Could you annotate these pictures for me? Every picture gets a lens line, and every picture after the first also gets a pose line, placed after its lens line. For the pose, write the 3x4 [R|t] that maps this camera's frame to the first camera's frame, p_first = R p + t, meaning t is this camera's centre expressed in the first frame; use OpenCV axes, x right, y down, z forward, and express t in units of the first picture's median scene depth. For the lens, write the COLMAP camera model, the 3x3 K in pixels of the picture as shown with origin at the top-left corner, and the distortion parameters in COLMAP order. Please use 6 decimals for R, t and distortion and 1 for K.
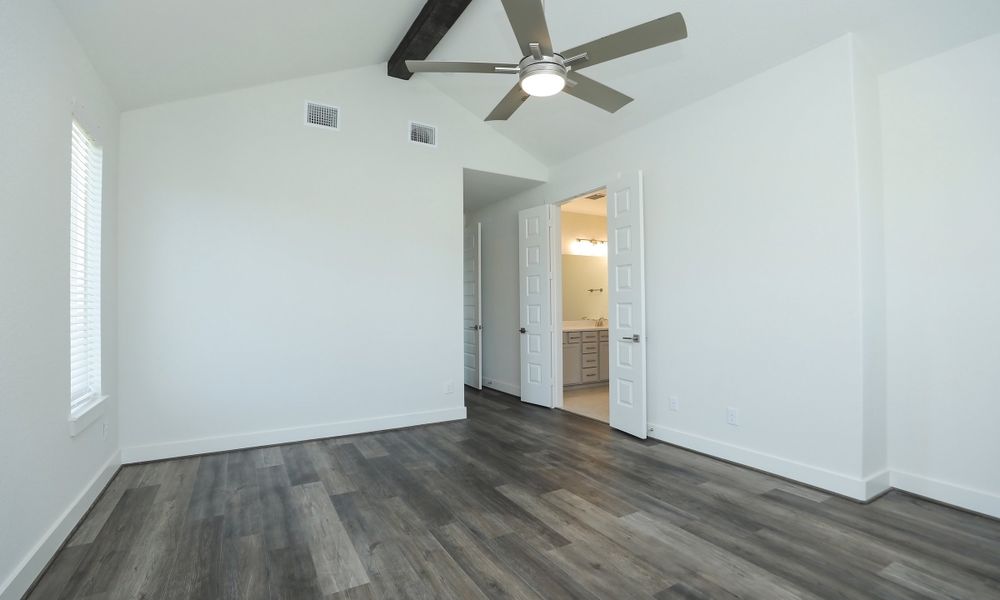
lens RADIAL K [[462.2, 0, 500.0], [0, 462.2, 300.0], [0, 0, 1]] dist [-0.044797, 0.013290]
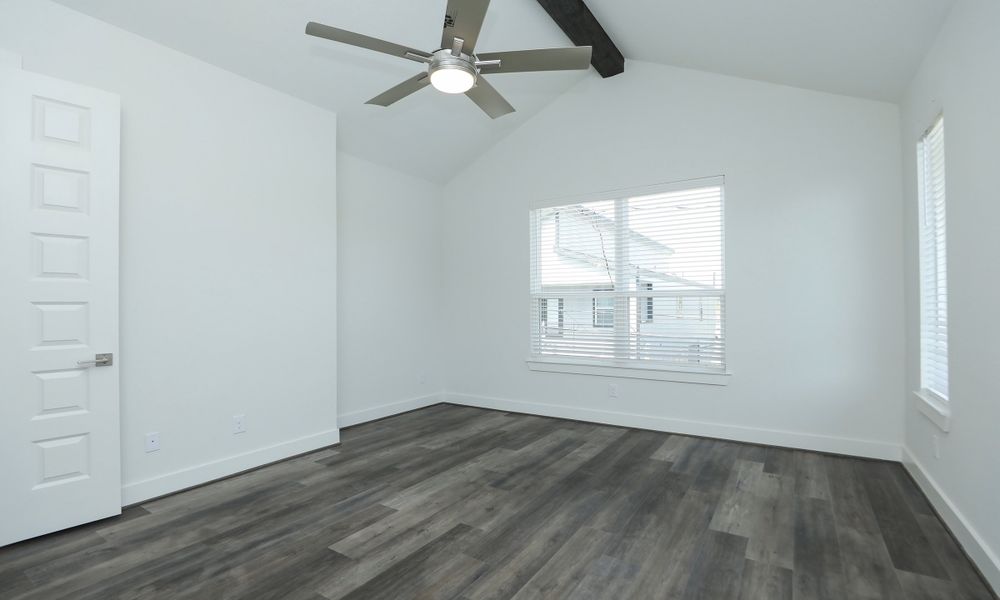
lens RADIAL K [[462.2, 0, 500.0], [0, 462.2, 300.0], [0, 0, 1]] dist [-0.044797, 0.013290]
pose [[-0.457918, 0.017264, 0.888827, -0.713258], [-0.004859, 0.999748, -0.021922, 0.020169], [-0.888981, -0.014358, -0.457719, 1.176866]]
